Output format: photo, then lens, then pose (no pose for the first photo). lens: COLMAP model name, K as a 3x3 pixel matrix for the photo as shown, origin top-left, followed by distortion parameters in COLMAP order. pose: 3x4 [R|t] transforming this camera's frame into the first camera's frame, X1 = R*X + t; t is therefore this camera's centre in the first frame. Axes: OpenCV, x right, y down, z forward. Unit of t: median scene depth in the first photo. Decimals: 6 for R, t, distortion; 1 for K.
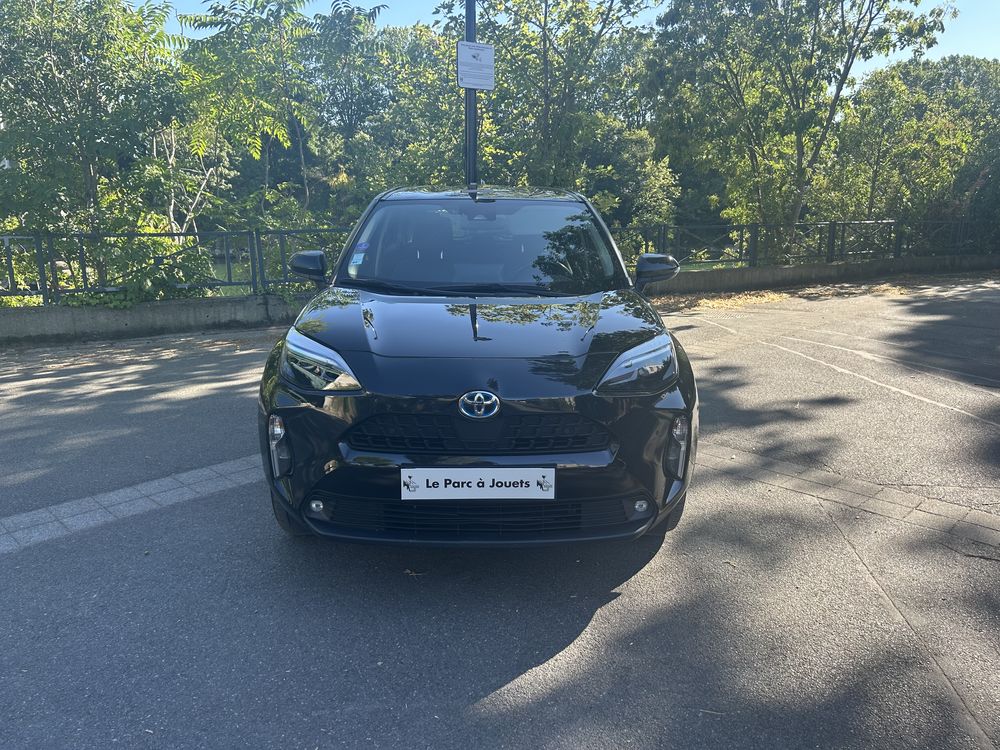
lens RADIAL K [[757.8, 0, 501.0], [0, 757.8, 379.1], [0, 0, 1]] dist [0.047048, -0.050725]
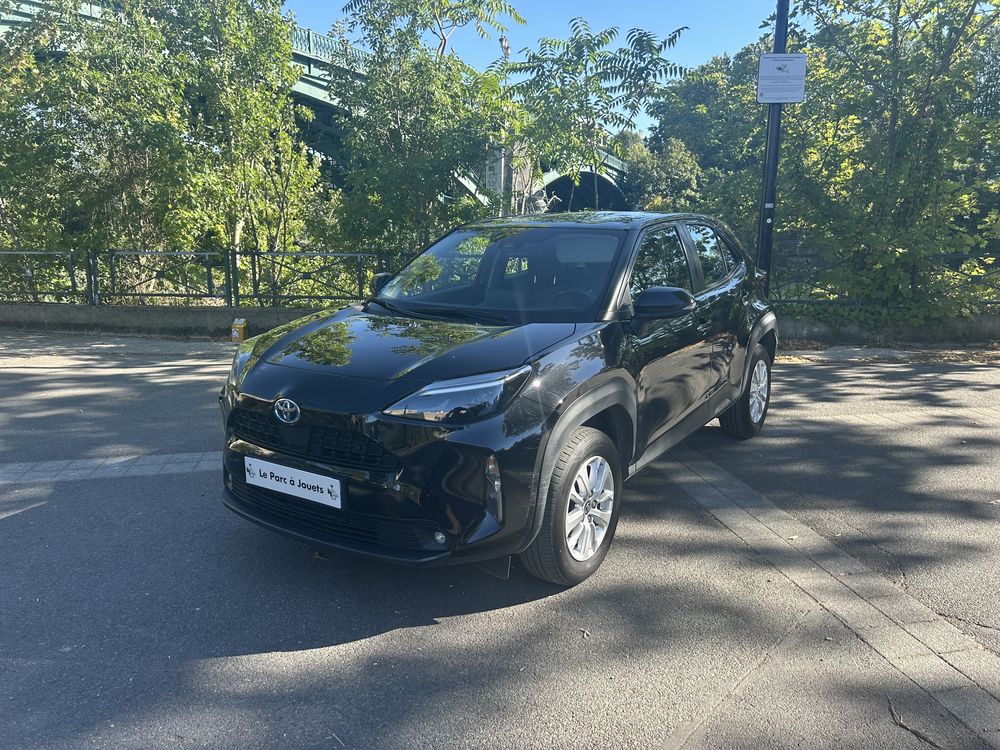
lens RADIAL K [[757.8, 0, 494.9], [0, 757.8, 373.8], [0, 0, 1]] dist [0.047048, -0.050725]
pose [[0.820586, 0.107526, -0.561318, 0.583604], [-0.125021, 0.992127, 0.007284, -0.046709], [0.557682, 0.064199, 0.827568, 0.154873]]
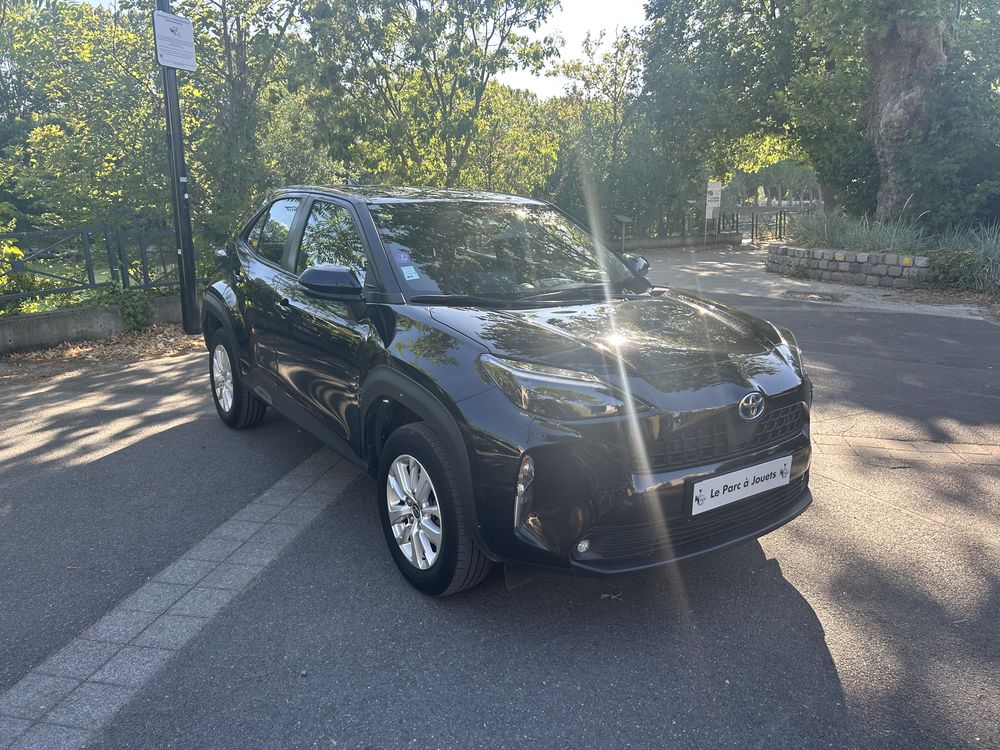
lens RADIAL K [[757.8, 0, 504.4], [0, 757.8, 375.8], [0, 0, 1]] dist [0.047048, -0.050725]
pose [[0.829425, -0.124355, 0.544600, -0.586141], [0.123564, 0.991600, 0.038236, -0.059902], [-0.544780, 0.035578, 0.837824, 0.215702]]
